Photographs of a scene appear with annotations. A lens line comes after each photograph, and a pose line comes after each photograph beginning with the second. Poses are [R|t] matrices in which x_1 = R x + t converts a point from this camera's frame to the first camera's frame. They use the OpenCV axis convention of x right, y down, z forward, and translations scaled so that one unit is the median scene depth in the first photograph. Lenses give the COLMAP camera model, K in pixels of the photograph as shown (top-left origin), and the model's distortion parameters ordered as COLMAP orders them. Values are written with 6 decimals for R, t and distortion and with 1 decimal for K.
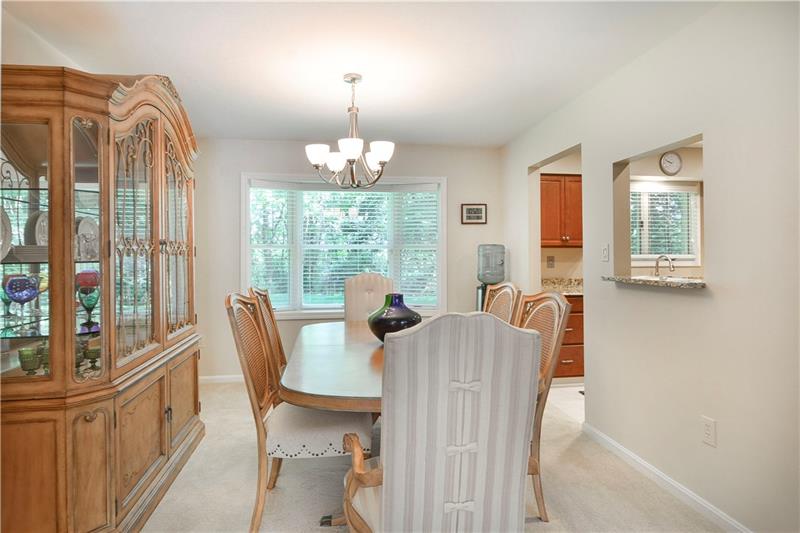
lens RADIAL K [[468.0, 0, 398.6], [0, 468.0, 254.4], [0, 0, 1]] dist [0.064263, -0.000299]
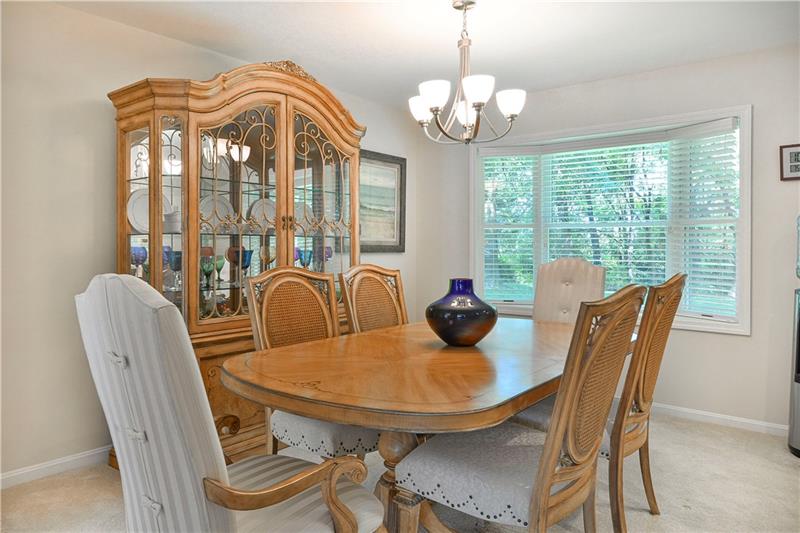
lens RADIAL K [[574.4, 0, 400.2], [0, 574.4, 250.0], [0, 0, 1]] dist [0.003806, 0.001991]
pose [[0.698914, 0.008126, -0.715160, 0.515435], [-0.003228, 0.999961, 0.008208, 0.028875], [0.715199, -0.003428, 0.698913, 0.254656]]
